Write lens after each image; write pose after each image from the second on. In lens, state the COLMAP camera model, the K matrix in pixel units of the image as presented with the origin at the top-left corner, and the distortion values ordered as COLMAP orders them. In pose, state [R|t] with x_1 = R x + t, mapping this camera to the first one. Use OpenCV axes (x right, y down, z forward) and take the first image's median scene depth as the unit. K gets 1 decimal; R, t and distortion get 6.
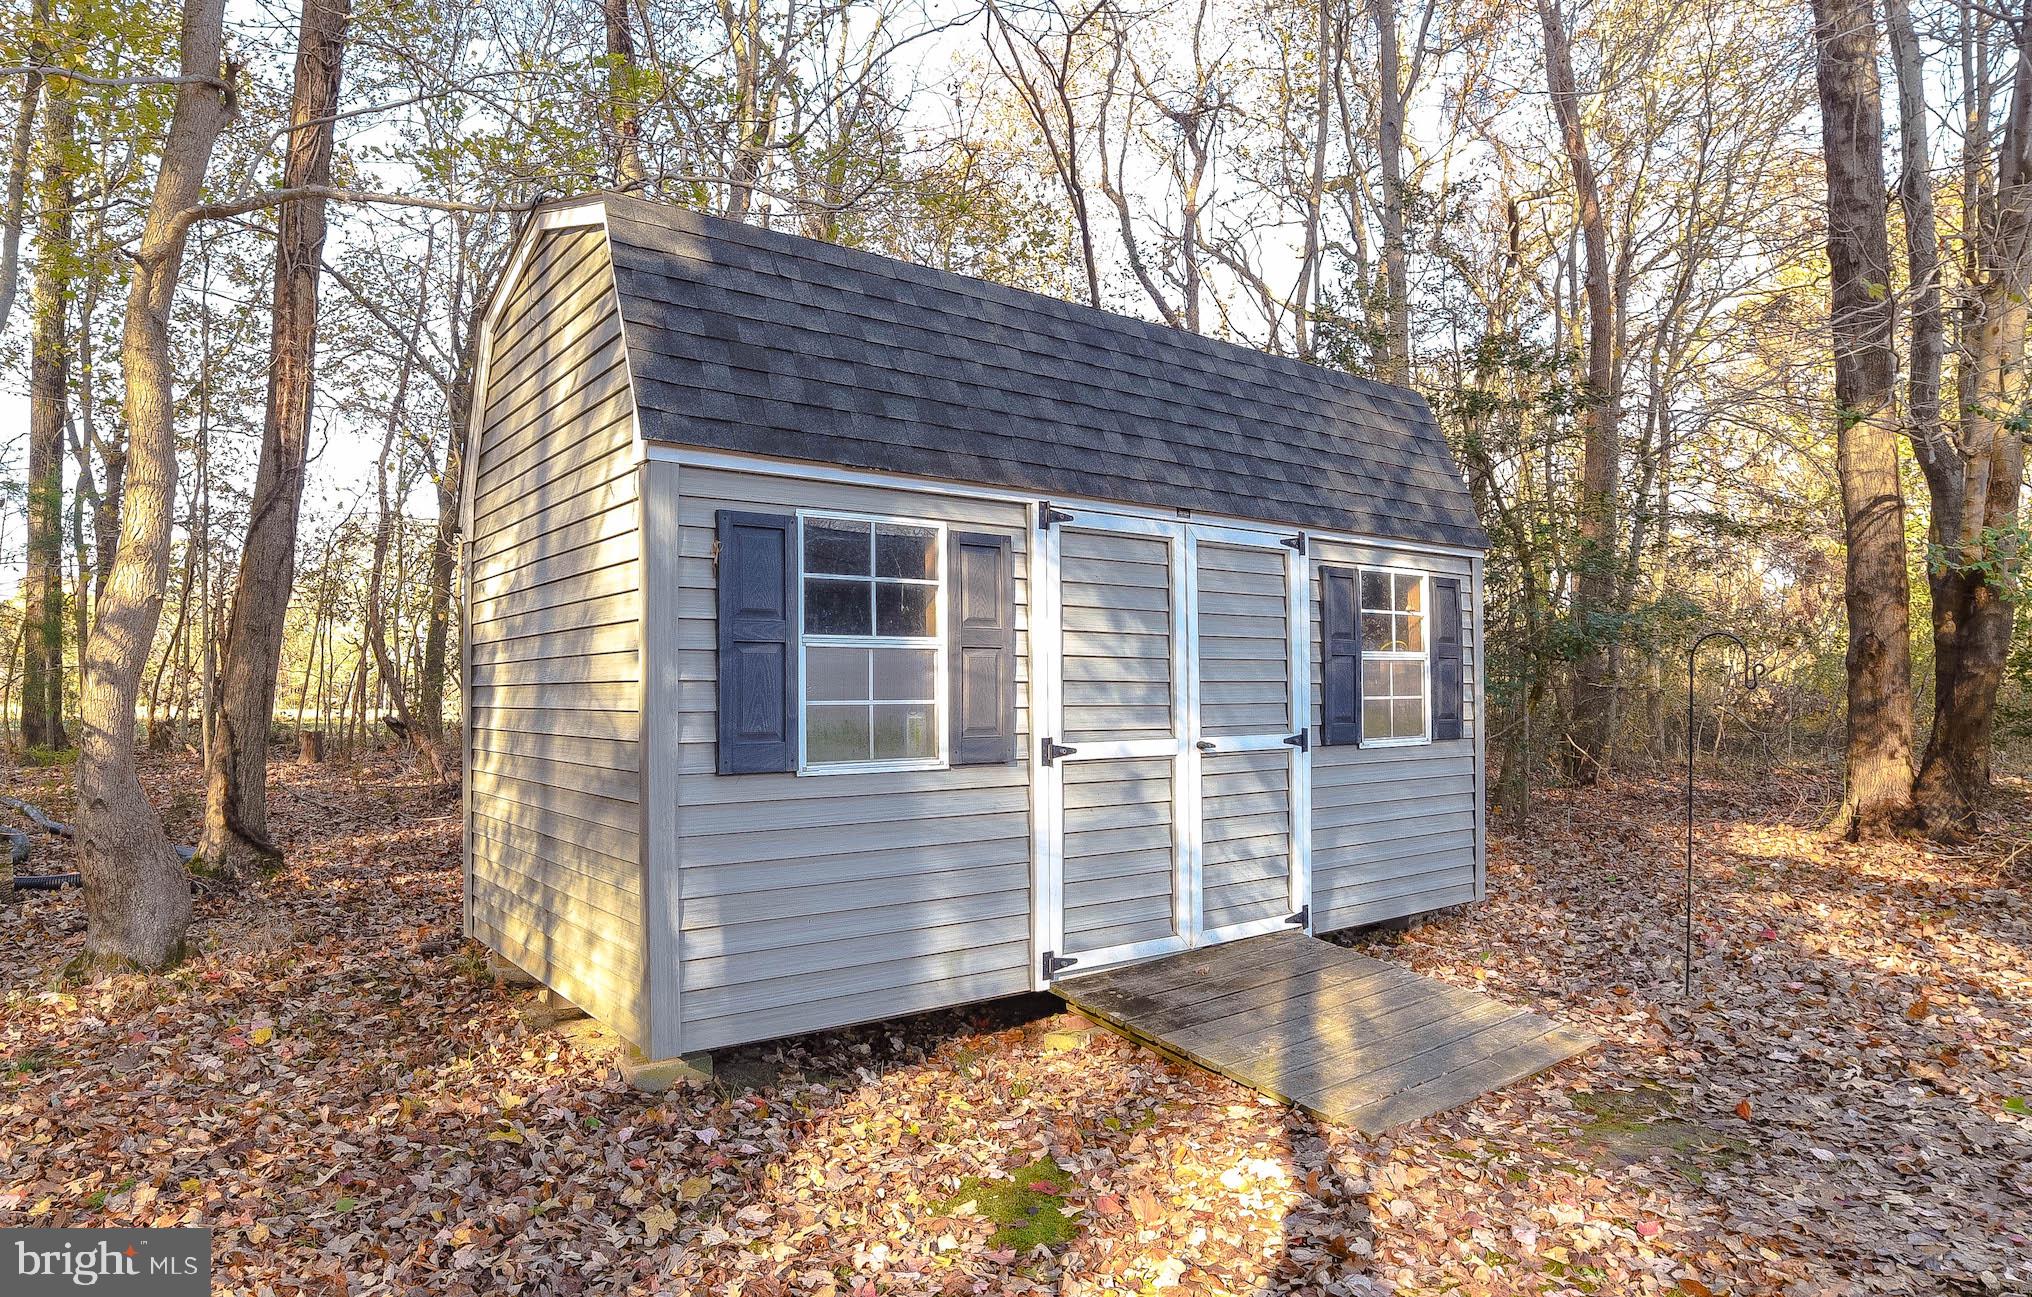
lens RADIAL K [[1221.1, 0, 1014.3], [0, 1221.1, 649.3], [0, 0, 1]] dist [-0.001262, -0.000137]
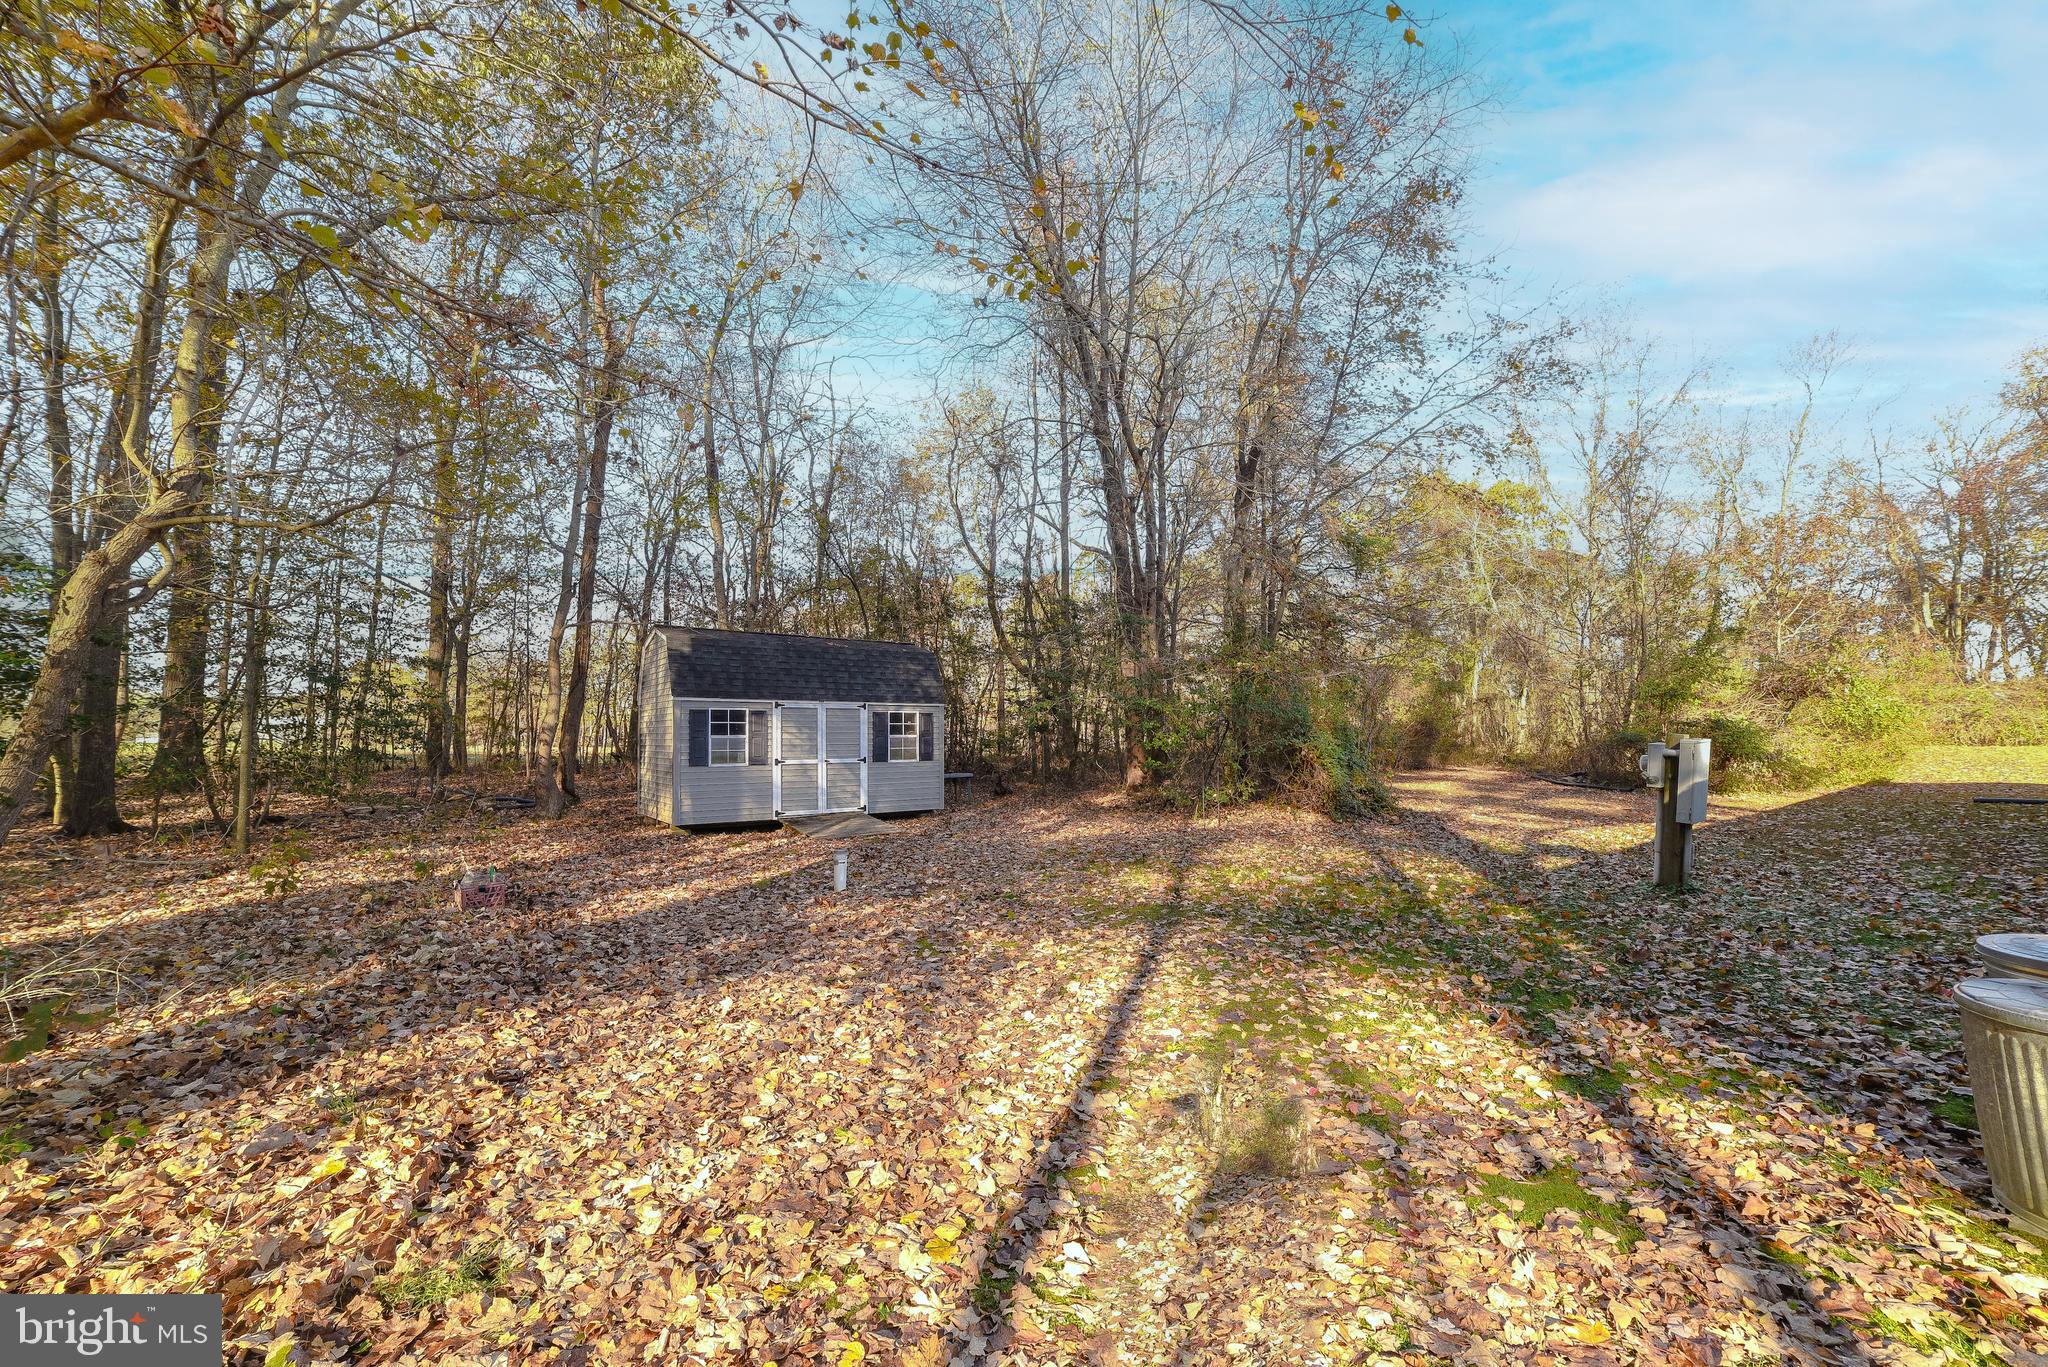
lens RADIAL K [[826.0, 0, 1026.5], [0, 826.0, 696.0], [0, 0, 1]] dist [-0.001787, -0.000013]
pose [[0.999993, 0.001888, -0.003160, 0.804946], [-0.001928, 0.999918, -0.012630, -0.097324], [0.003136, 0.012636, 0.999915, -1.643397]]
